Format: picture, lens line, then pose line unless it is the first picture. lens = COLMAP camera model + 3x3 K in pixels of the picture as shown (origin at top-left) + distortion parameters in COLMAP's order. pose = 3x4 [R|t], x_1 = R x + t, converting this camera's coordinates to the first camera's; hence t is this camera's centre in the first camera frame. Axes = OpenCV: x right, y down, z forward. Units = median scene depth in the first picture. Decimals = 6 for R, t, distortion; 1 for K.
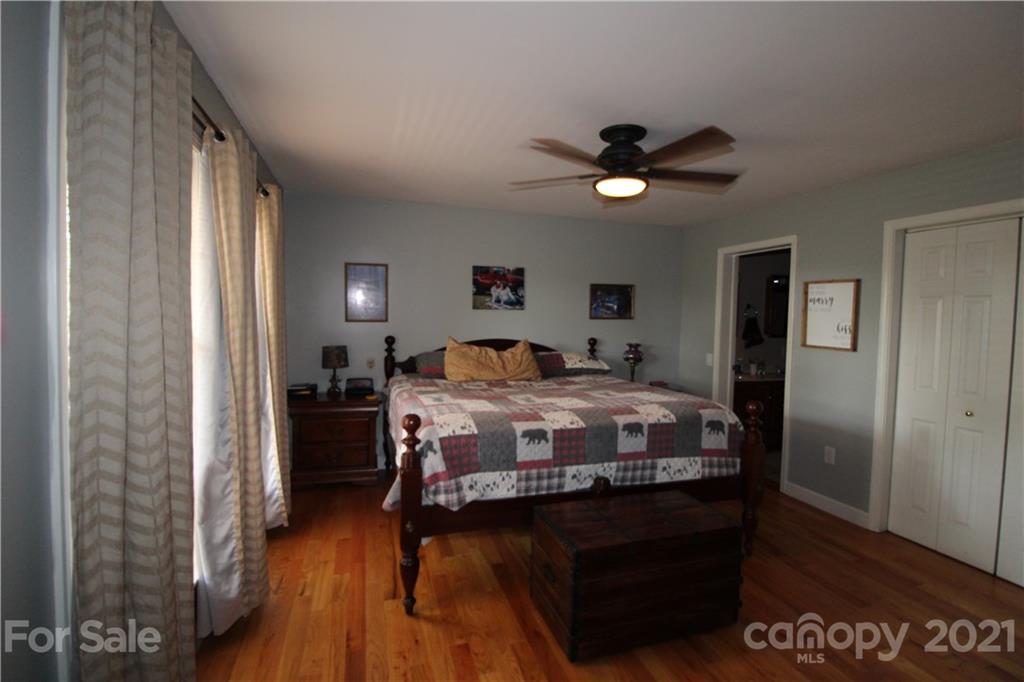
lens RADIAL K [[475.3, 0, 513.1], [0, 475.3, 332.3], [0, 0, 1]] dist [-0.000824, -0.006671]
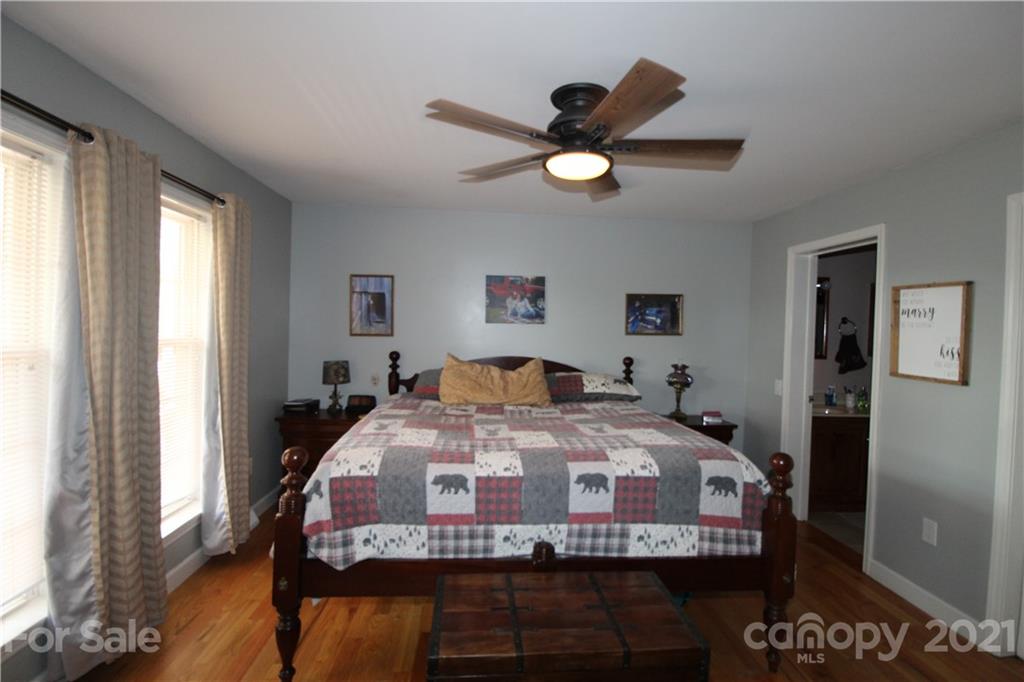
lens RADIAL K [[475.3, 0, 513.1], [0, 475.3, 332.3], [0, 0, 1]] dist [-0.000824, -0.006671]
pose [[0.972451, 0.006996, -0.233004, 0.277667], [-0.013497, 0.999562, -0.026319, -0.012264], [0.232718, 0.028738, 0.972120, 0.206939]]
